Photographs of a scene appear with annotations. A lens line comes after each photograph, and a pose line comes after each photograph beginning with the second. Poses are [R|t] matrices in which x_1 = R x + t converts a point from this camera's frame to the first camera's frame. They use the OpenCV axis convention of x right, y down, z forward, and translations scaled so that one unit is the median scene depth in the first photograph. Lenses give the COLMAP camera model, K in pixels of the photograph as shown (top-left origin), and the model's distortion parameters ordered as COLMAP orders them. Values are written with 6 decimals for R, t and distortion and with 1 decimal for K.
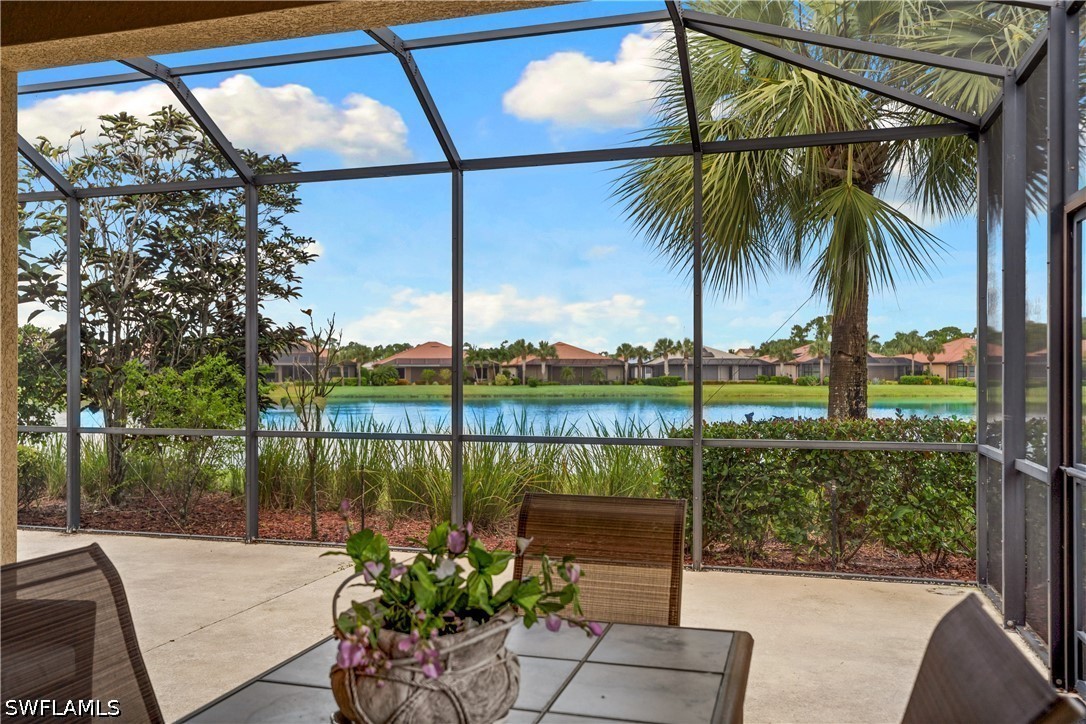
lens RADIAL K [[891.6, 0, 543.3], [0, 891.6, 371.5], [0, 0, 1]] dist [-0.020833, 0.051929]
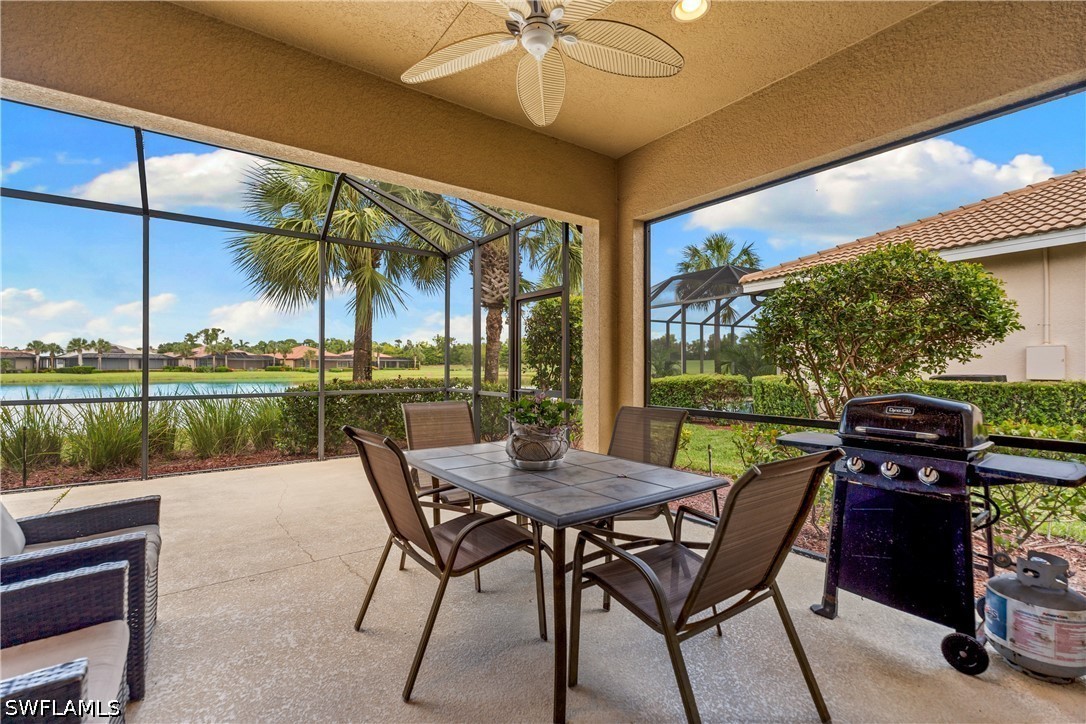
lens RADIAL K [[483.8, 0, 543.0], [0, 483.8, 362.0], [0, 0, 1]] dist [0.002421, -0.000473]
pose [[0.610638, 0.007326, 0.791876, -0.250549], [-0.003839, 0.999973, -0.006291, 0.012943], [-0.791900, 0.000802, 0.610650, -0.002209]]
